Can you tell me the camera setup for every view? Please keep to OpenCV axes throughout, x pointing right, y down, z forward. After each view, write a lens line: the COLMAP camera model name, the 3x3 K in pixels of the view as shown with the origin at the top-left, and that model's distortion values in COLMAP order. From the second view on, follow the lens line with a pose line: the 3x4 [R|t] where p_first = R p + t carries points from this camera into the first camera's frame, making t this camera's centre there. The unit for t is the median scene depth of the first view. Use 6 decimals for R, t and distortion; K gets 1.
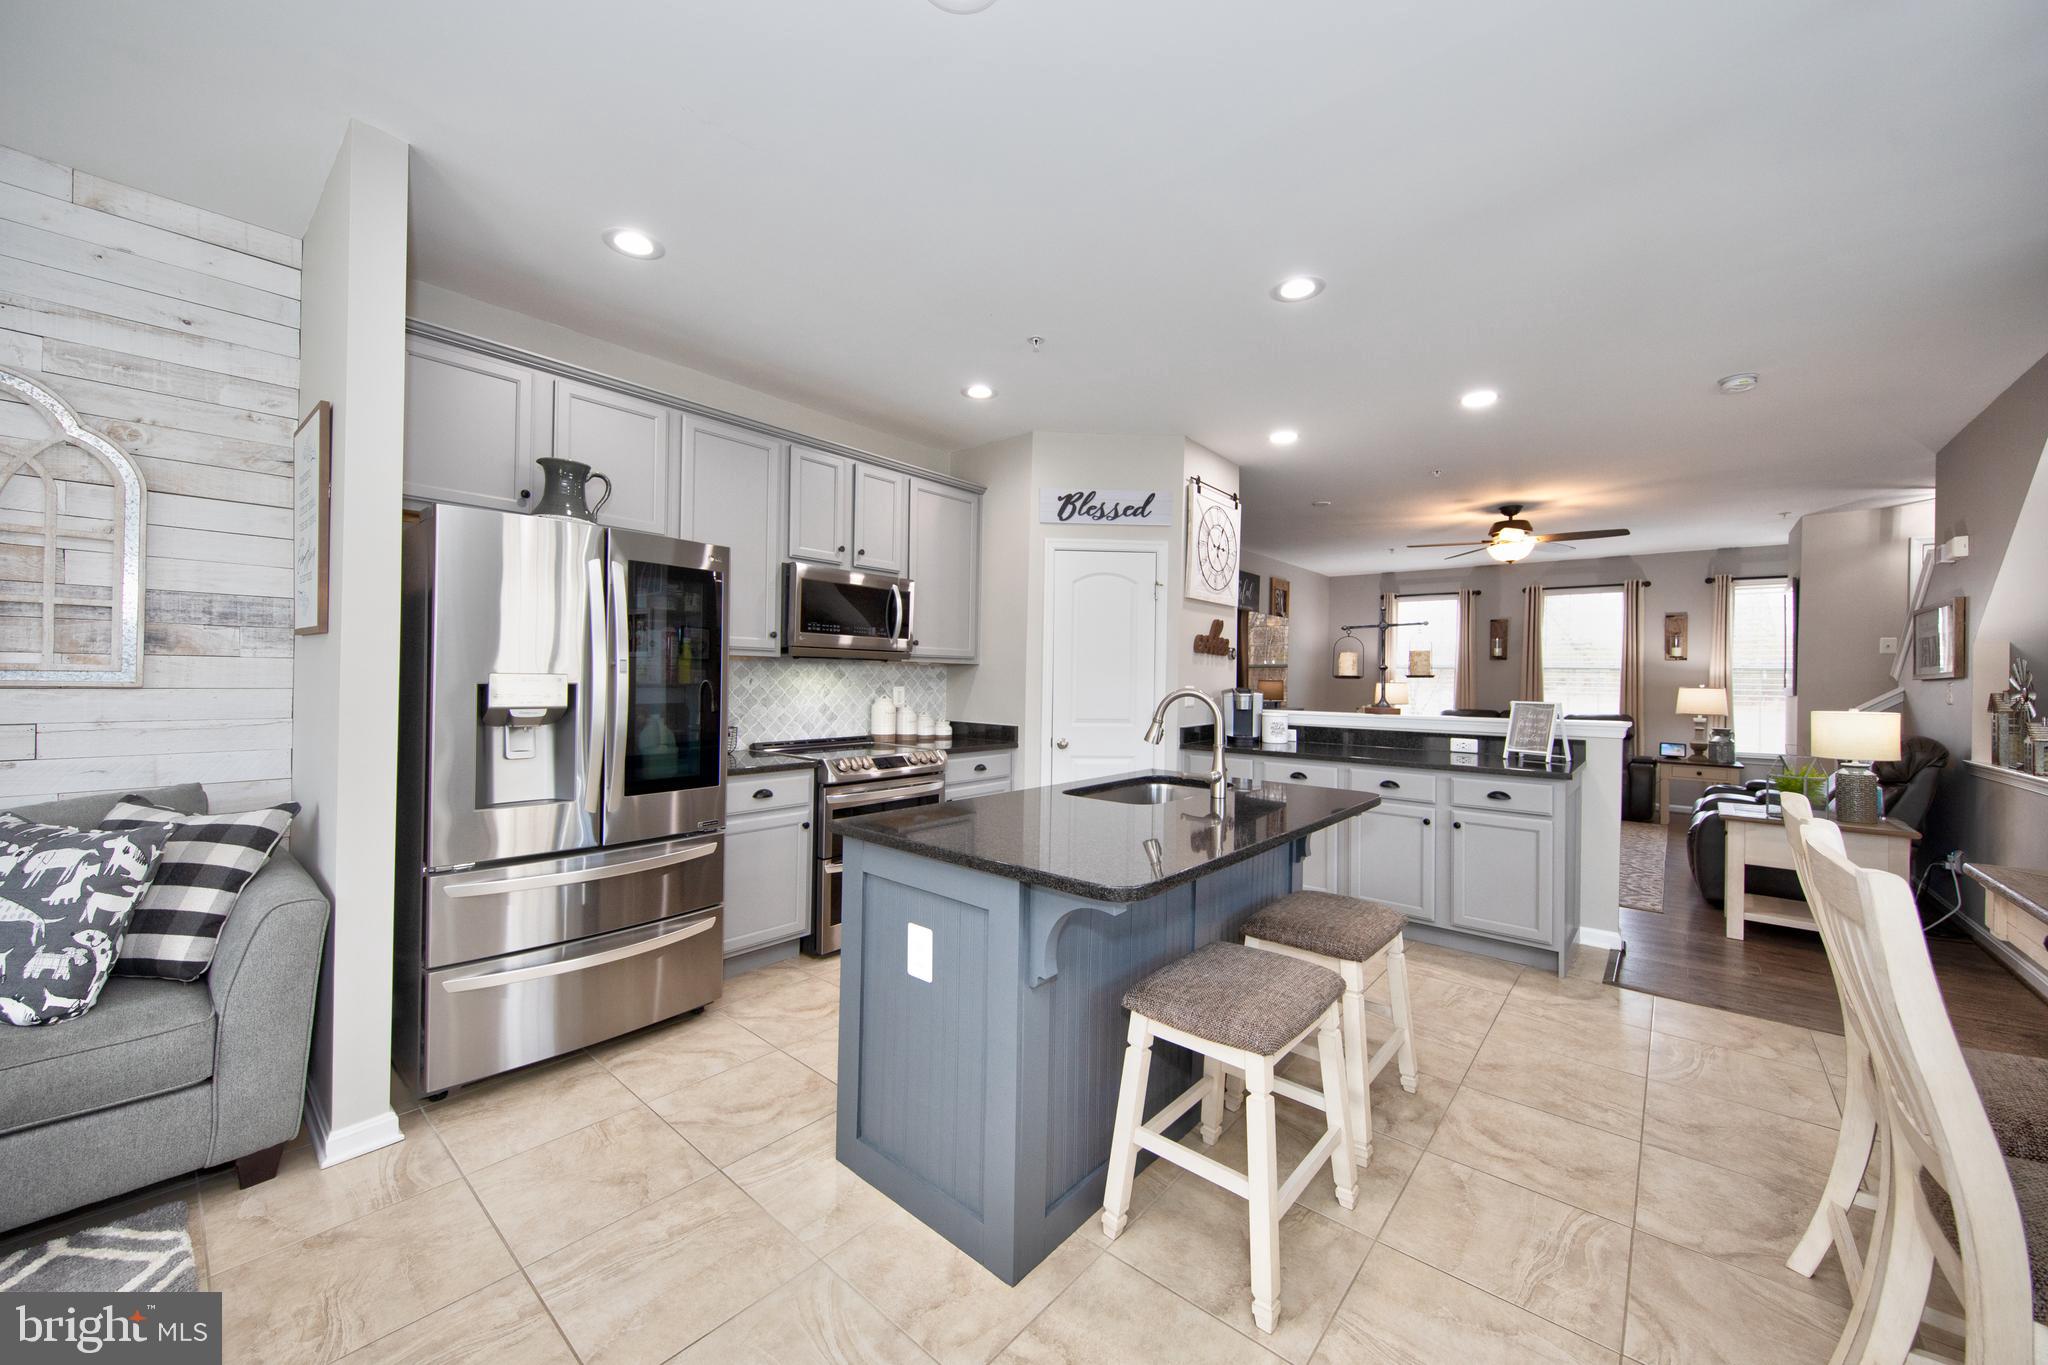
lens RADIAL K [[758.2, 0, 1022.5], [0, 758.2, 672.7], [0, 0, 1]] dist [0.014916, -0.000037]
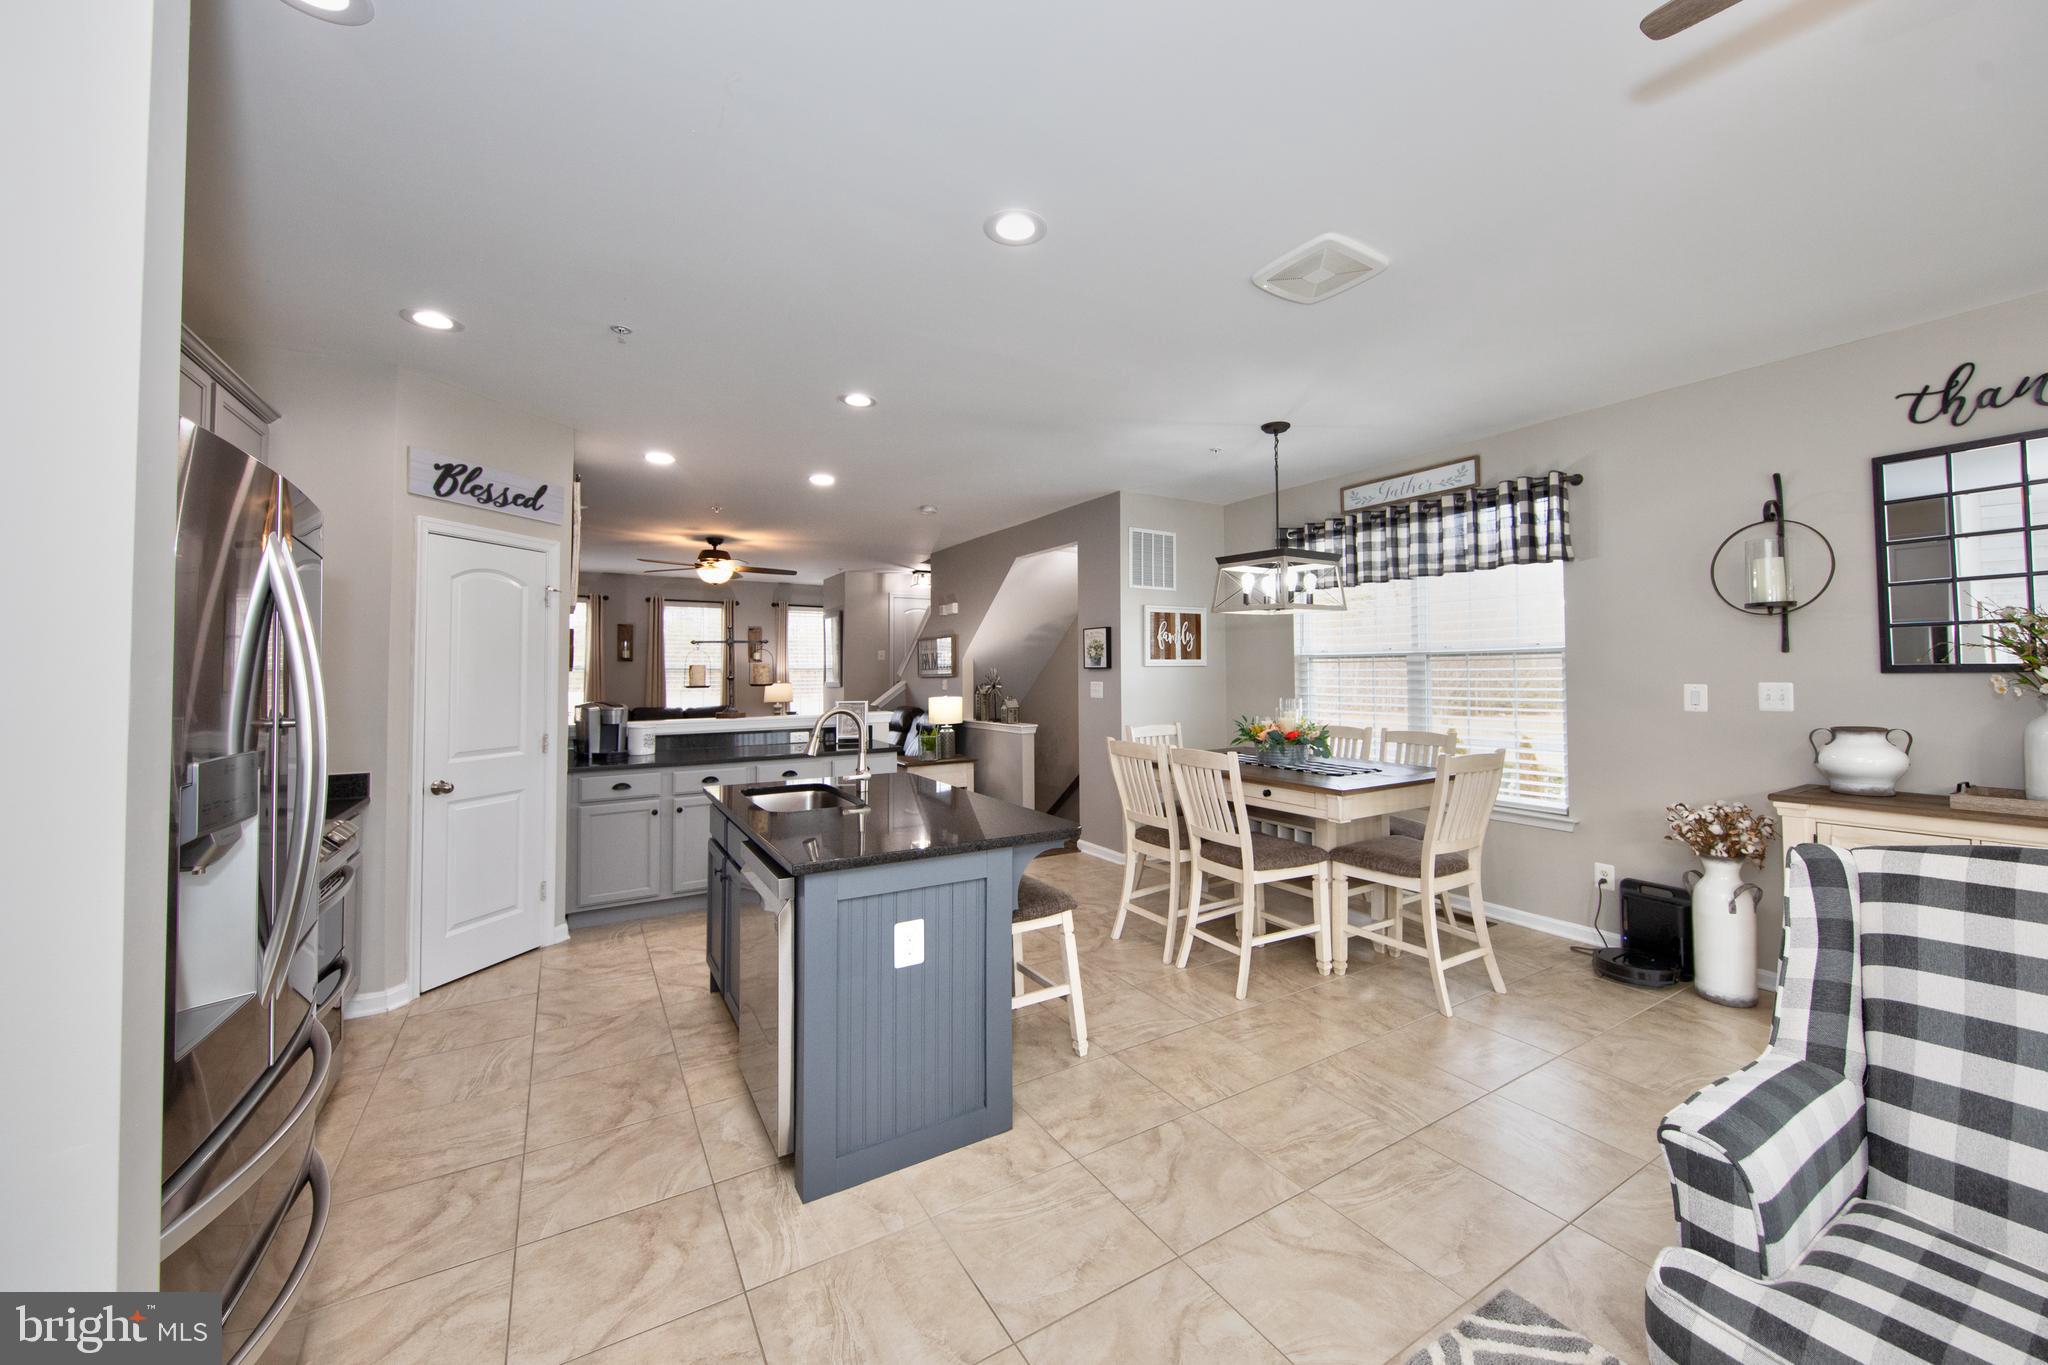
lens RADIAL K [[771.2, 0, 1061.6], [0, 771.2, 653.4], [0, 0, 1]] dist [0.000290, -0.000024]
pose [[0.289867, 0.006639, 0.957044, -0.511244], [0.005893, 0.999945, -0.008721, -0.031331], [-0.957049, 0.008168, 0.289812, 0.175652]]
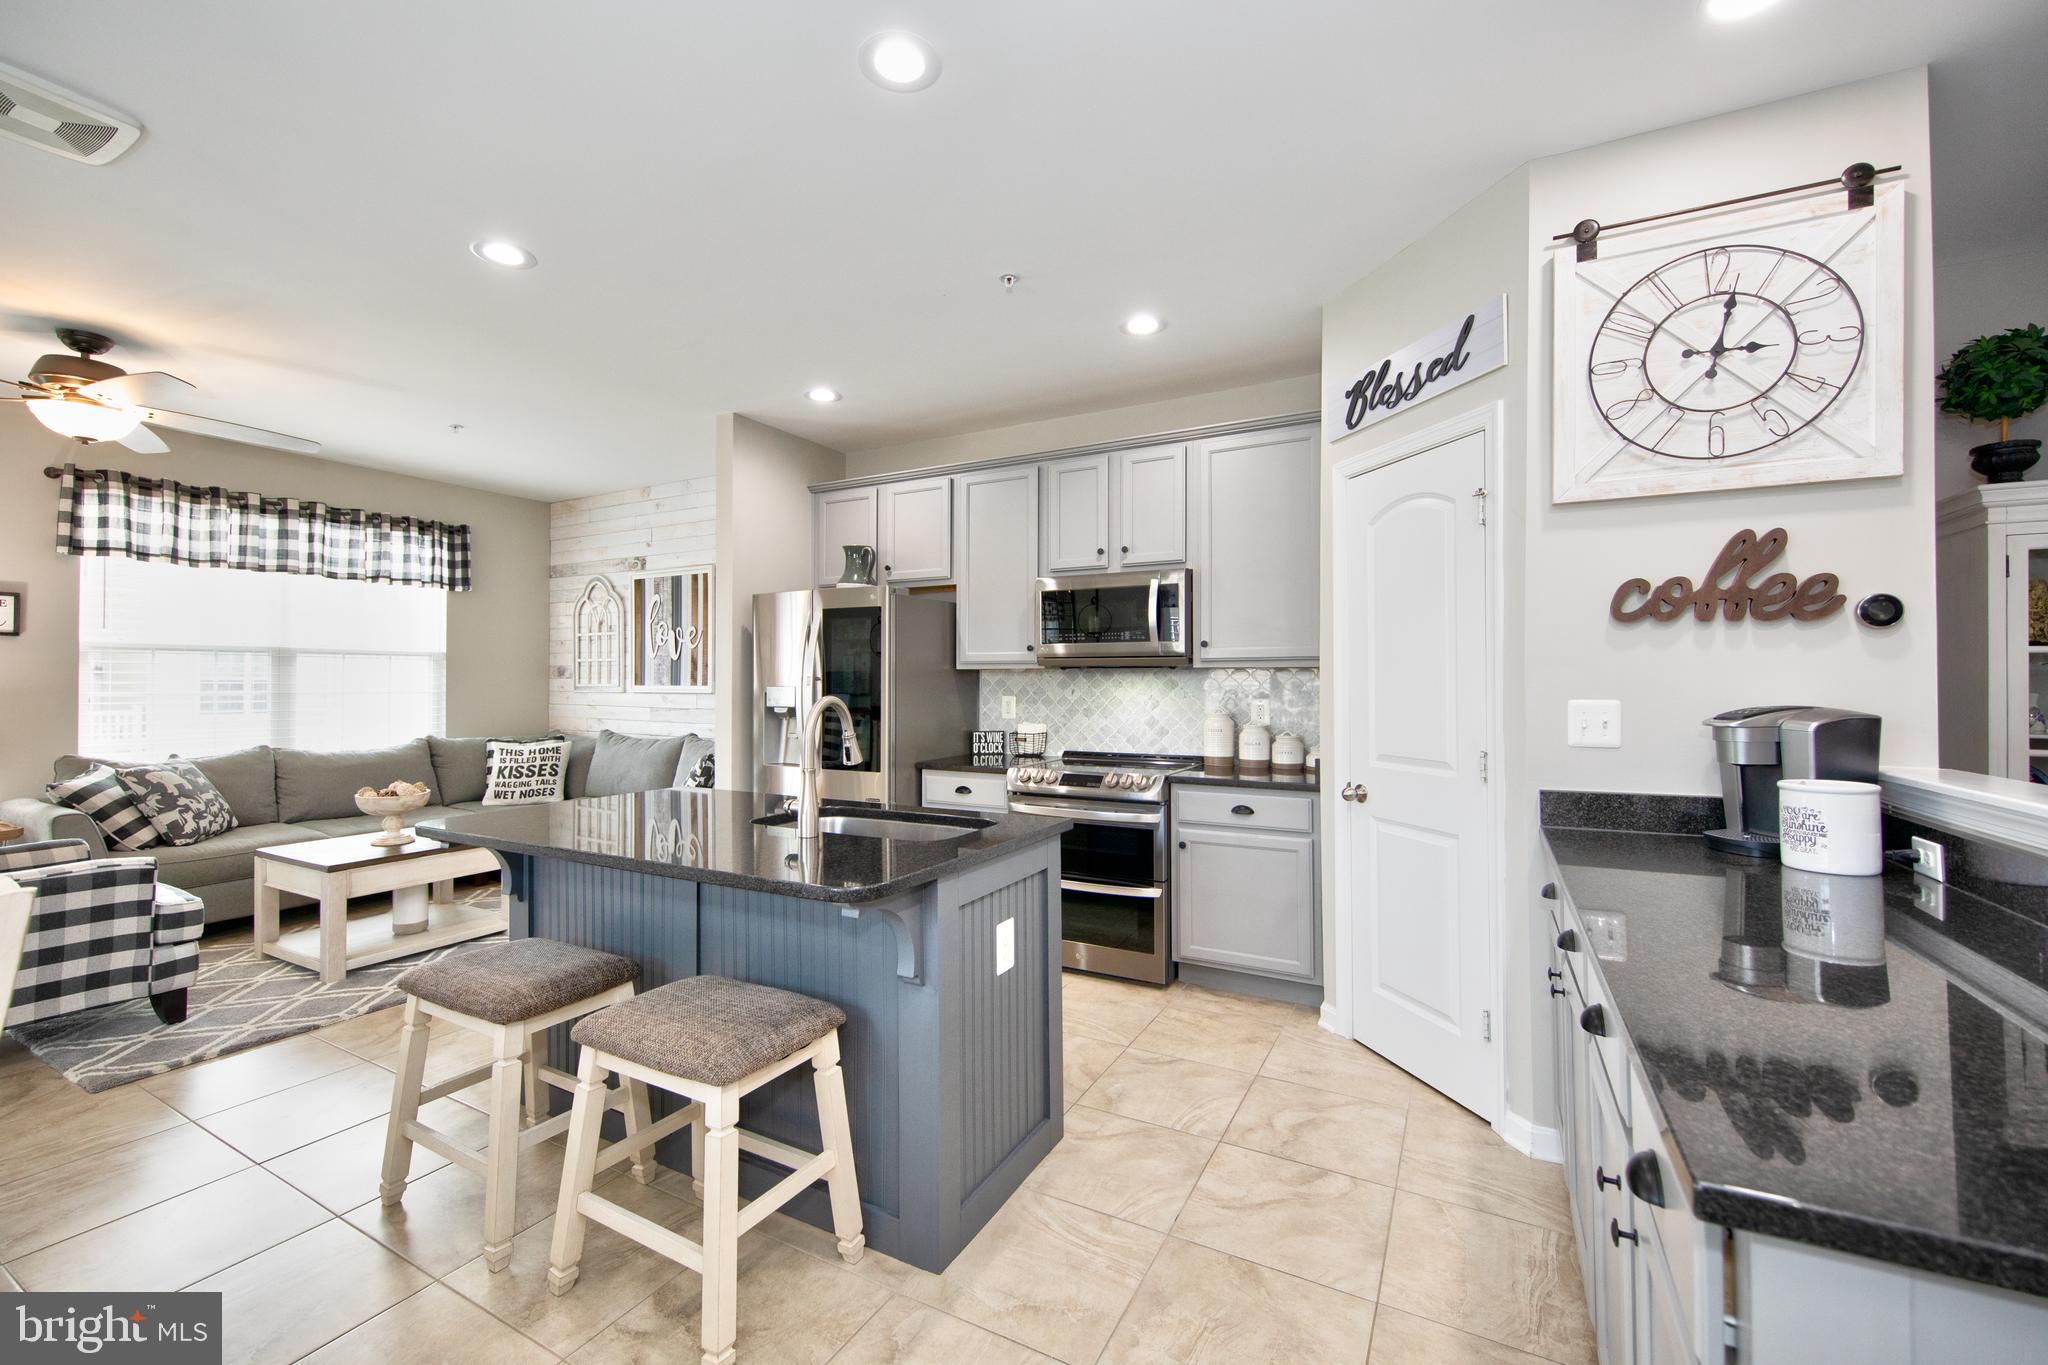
lens RADIAL K [[837.3, 0, 1017.6], [0, 837.3, 676.0], [0, 0, 1]] dist [0.017958, -0.000034]
pose [[0.202308, -0.023098, -0.979050, 0.660559], [0.007852, 0.999728, -0.021963, 0.012207], [0.979290, -0.003244, 0.202434, 0.599081]]
